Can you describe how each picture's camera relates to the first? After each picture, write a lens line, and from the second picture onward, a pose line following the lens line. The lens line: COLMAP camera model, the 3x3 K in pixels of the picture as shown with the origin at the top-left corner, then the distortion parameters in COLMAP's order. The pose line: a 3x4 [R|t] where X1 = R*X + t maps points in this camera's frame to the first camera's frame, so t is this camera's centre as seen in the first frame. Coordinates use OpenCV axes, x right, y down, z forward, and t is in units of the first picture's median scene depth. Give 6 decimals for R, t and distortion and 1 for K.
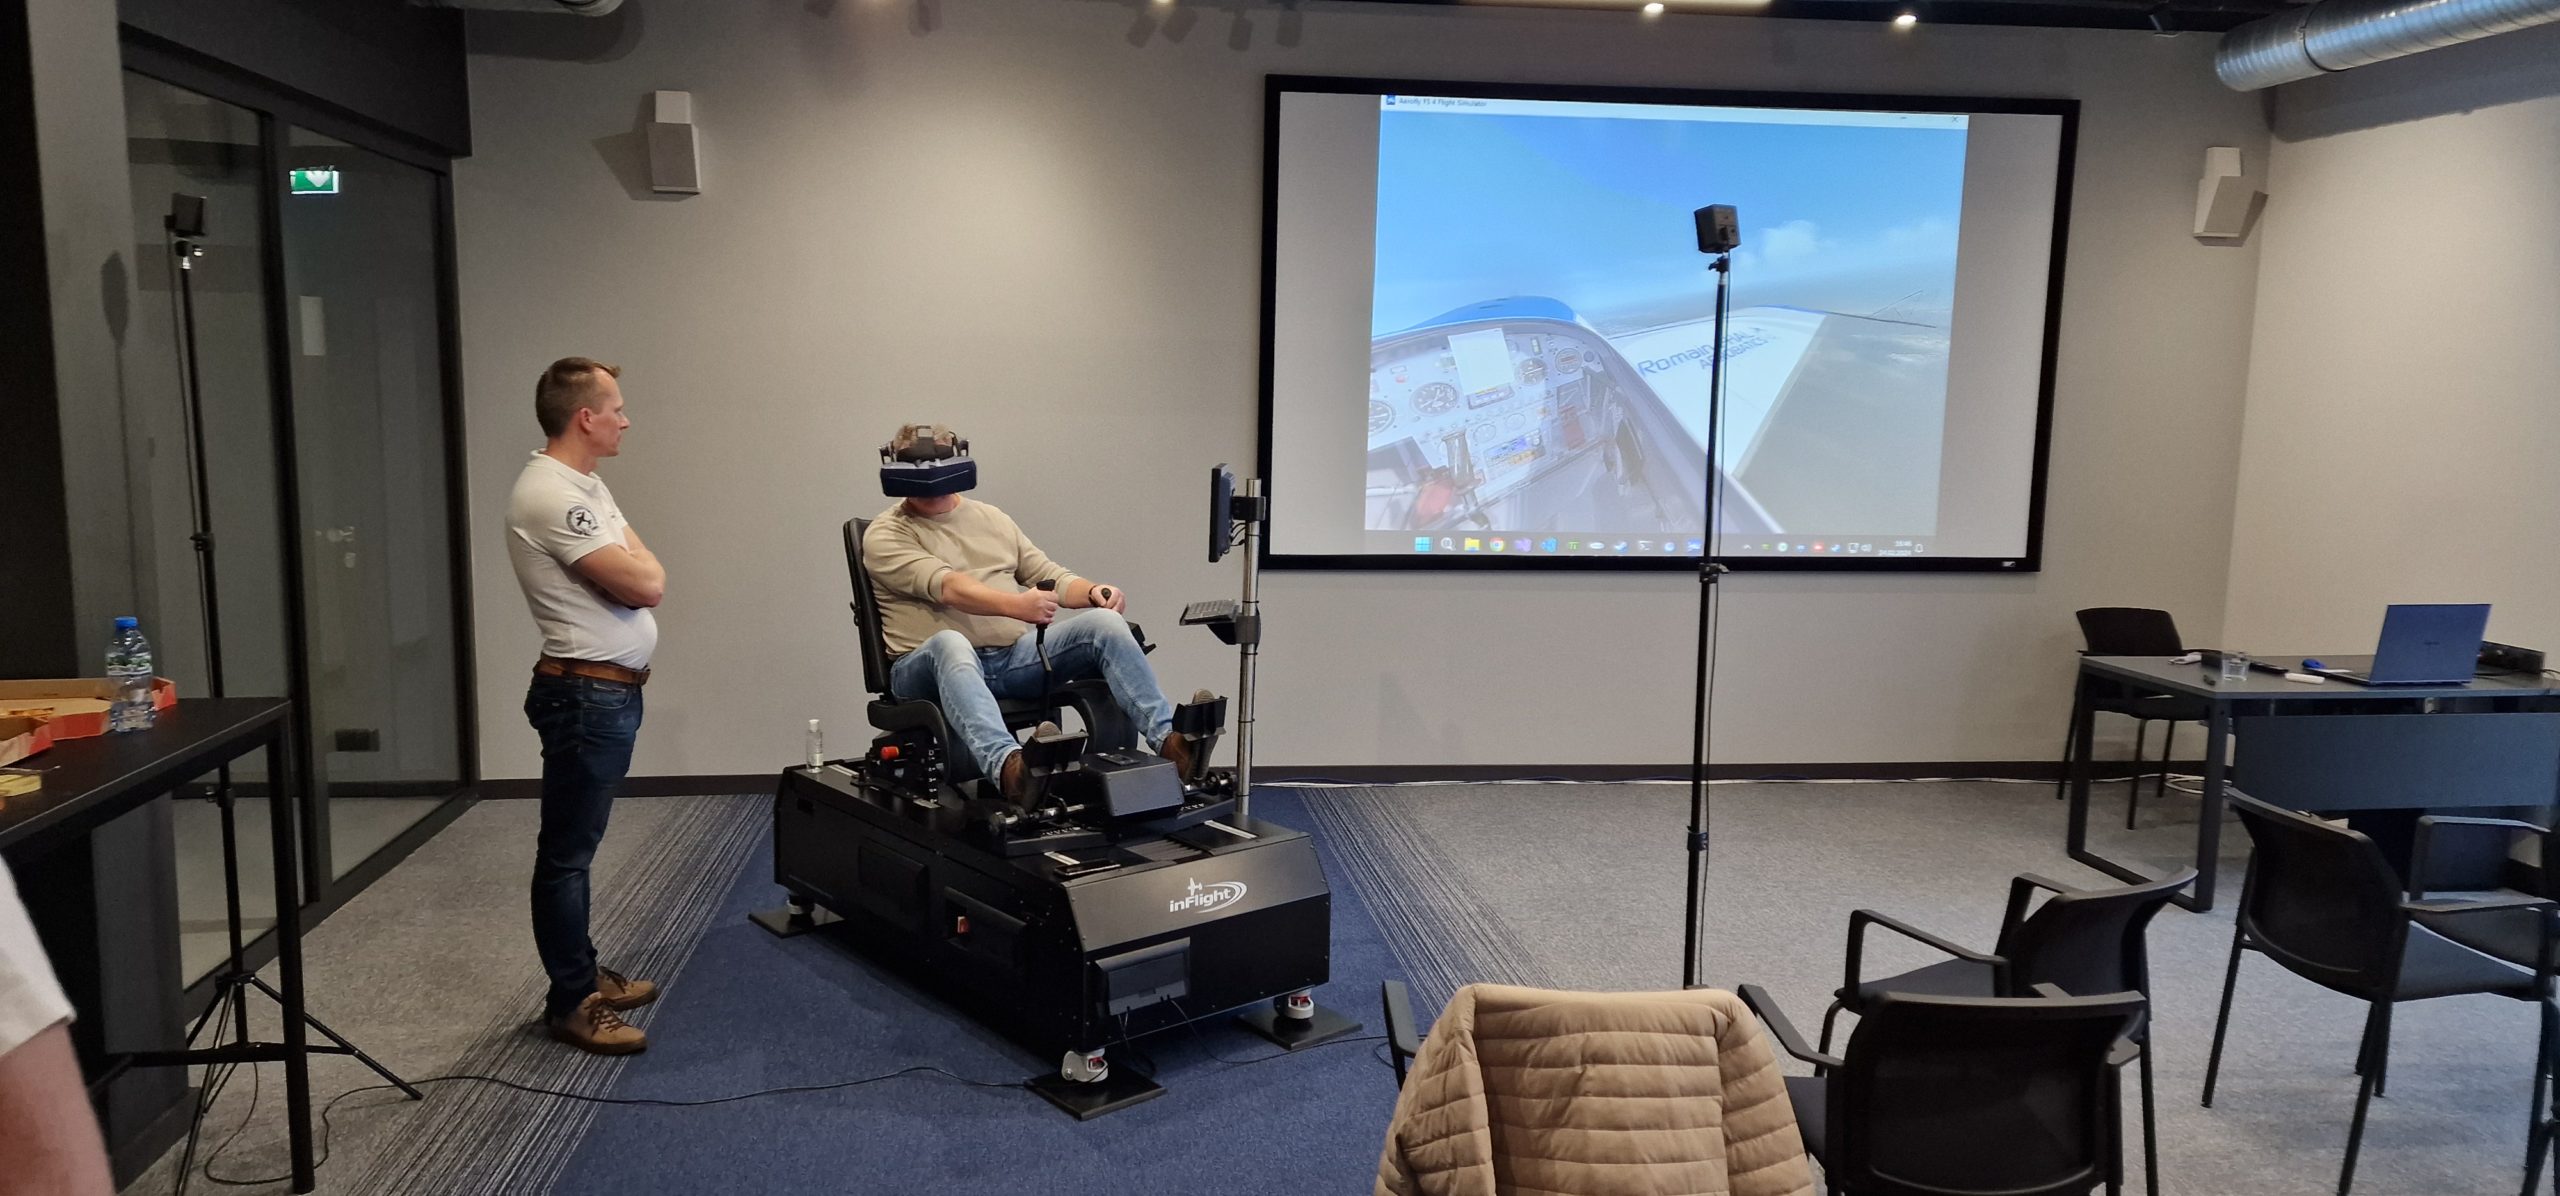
lens RADIAL K [[1680.9, 0, 1269.5], [0, 1680.9, 590.0], [0, 0, 1]] dist [0.064849, -0.052954]
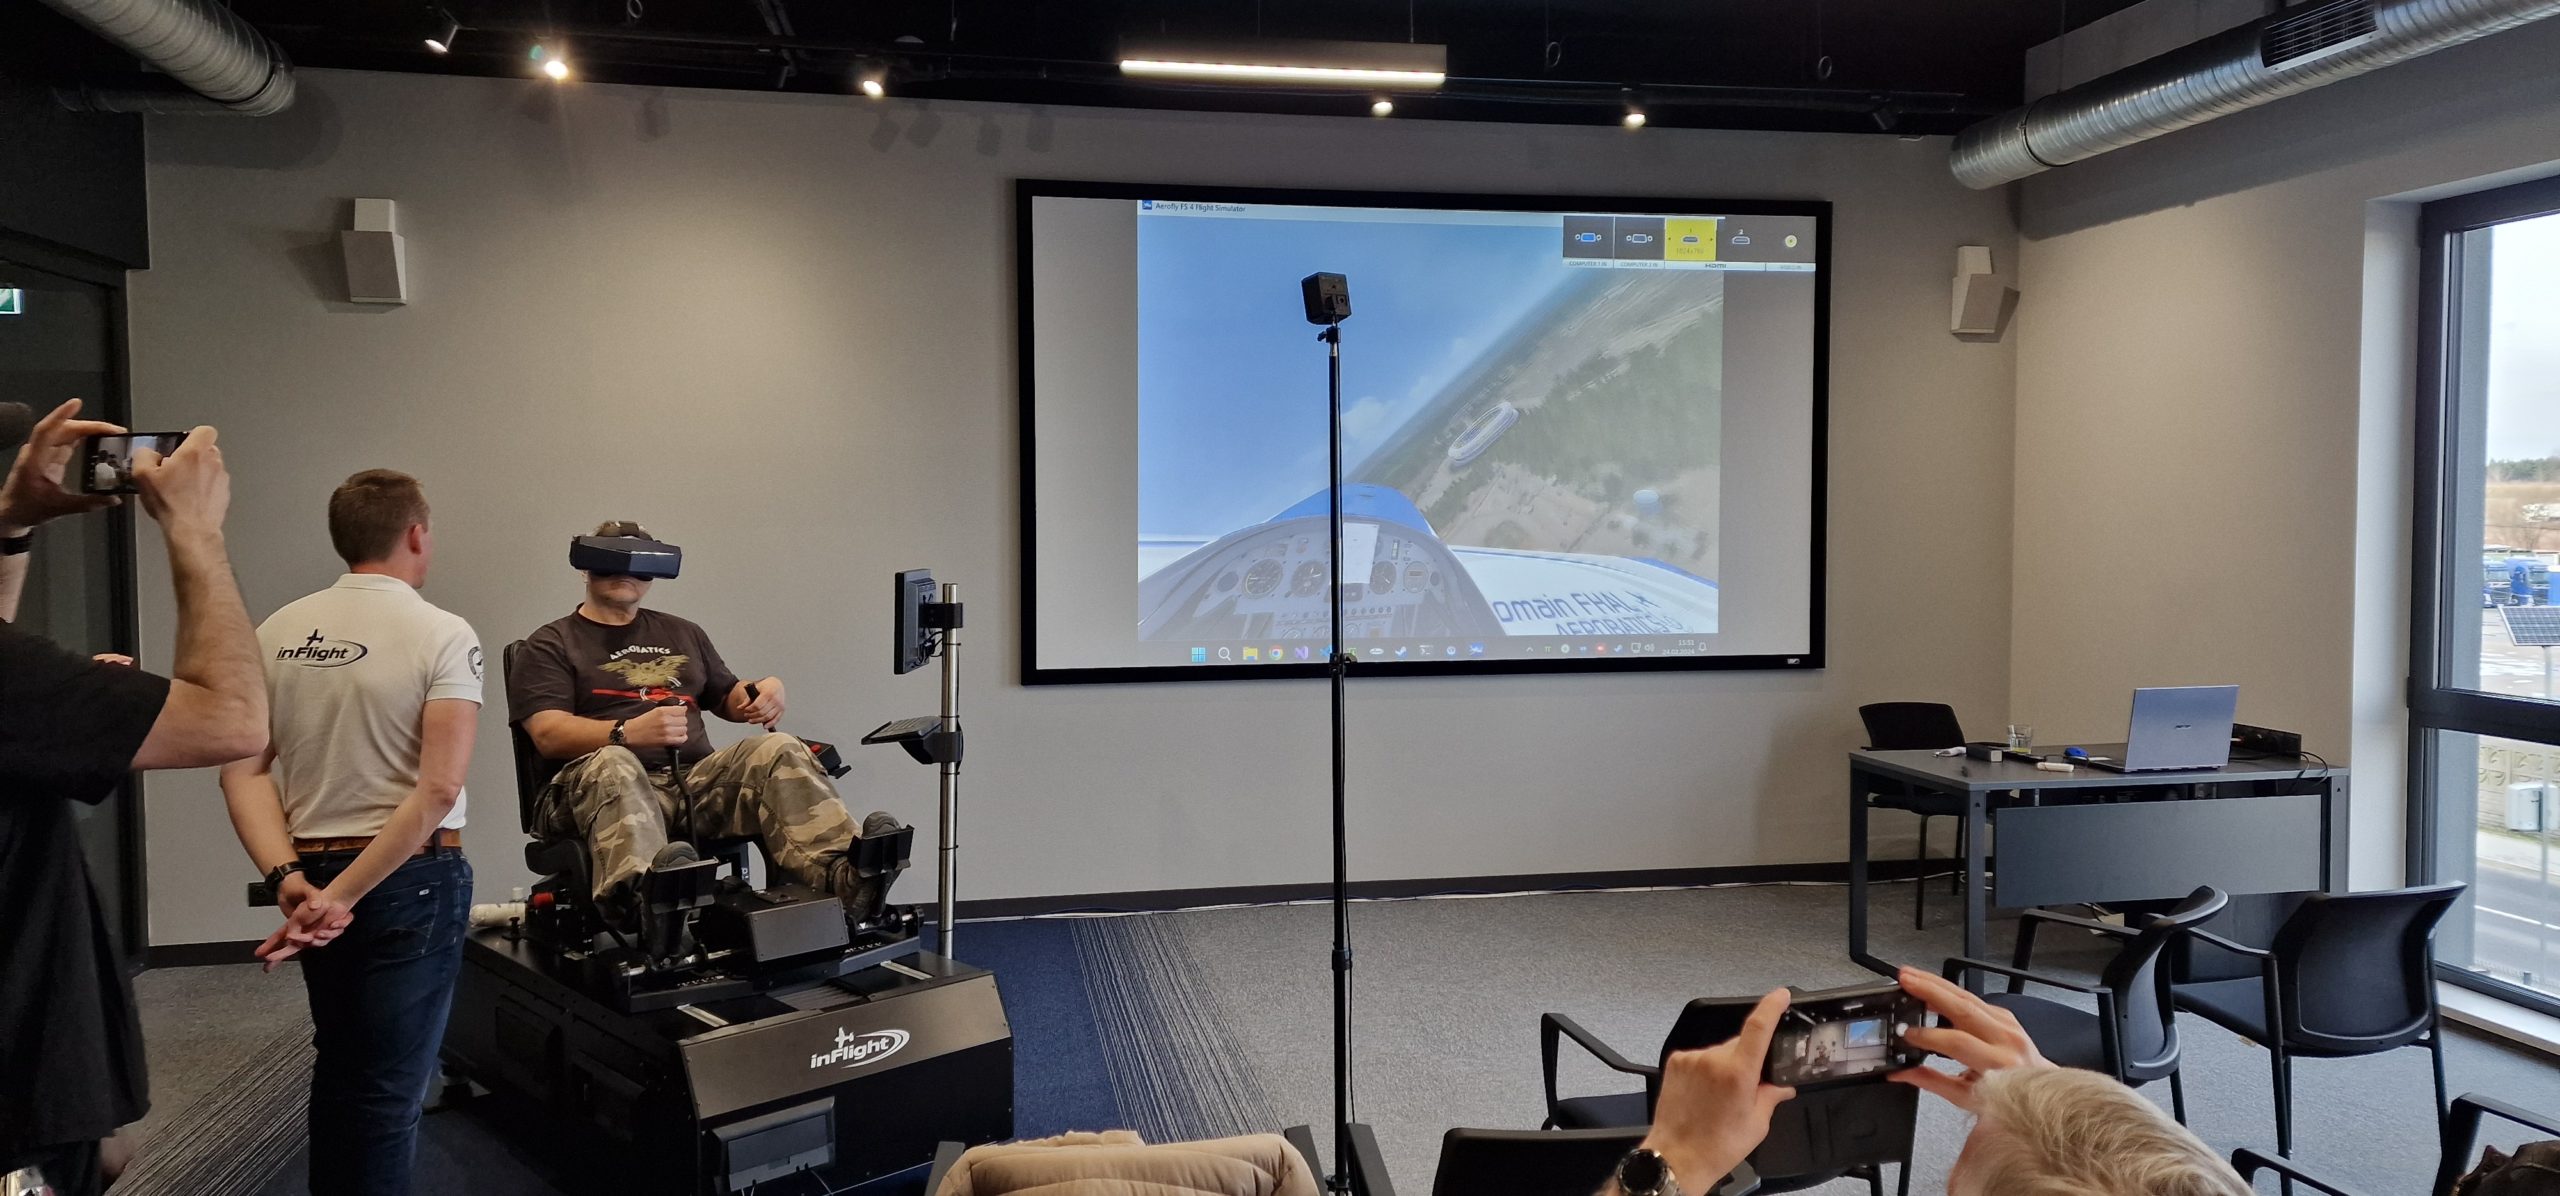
lens RADIAL K [[1669.4, 0, 1283.6], [0, 1669.4, 570.1], [0, 0, 1]] dist [0.074682, -0.053940]
pose [[0.997592, -0.023471, 0.065258, 0.105622], [0.028969, 0.995992, -0.084620, 0.008551], [-0.063010, 0.086307, 0.994274, 0.056184]]
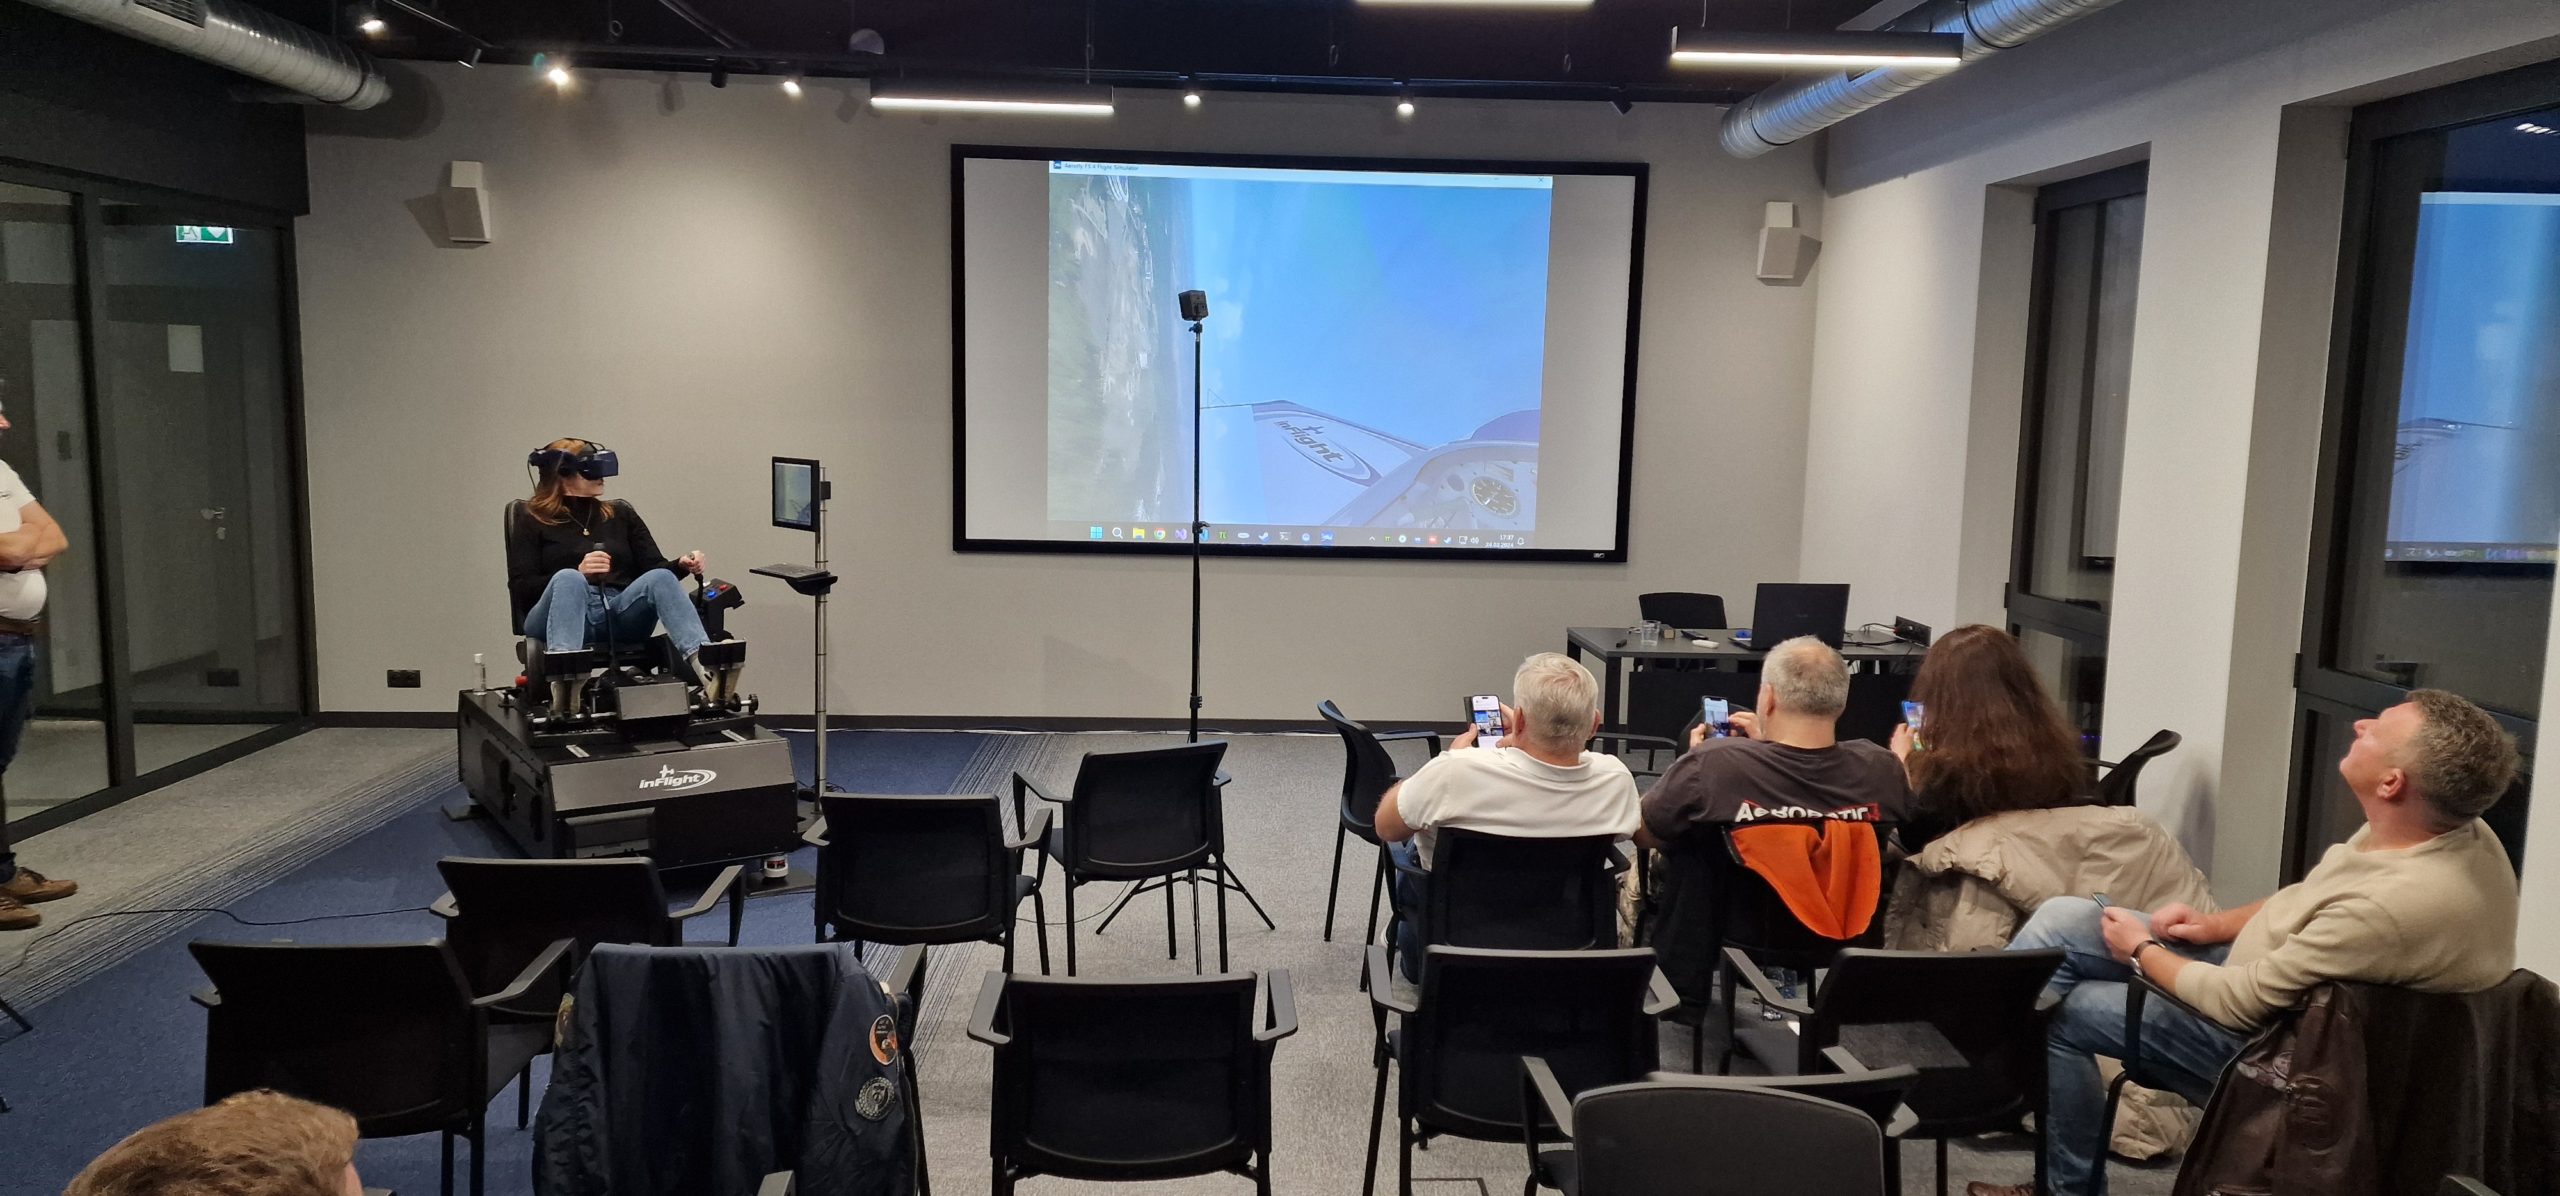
lens RADIAL K [[1668.5, 0, 1301.6], [0, 1668.5, 590.8], [0, 0, 1]] dist [0.050364, -0.001280]
pose [[0.997157, 0.013766, -0.074085, 0.433259], [-0.014187, 0.999886, -0.005158, 0.024595], [0.074005, 0.006194, 0.997239, -0.233711]]
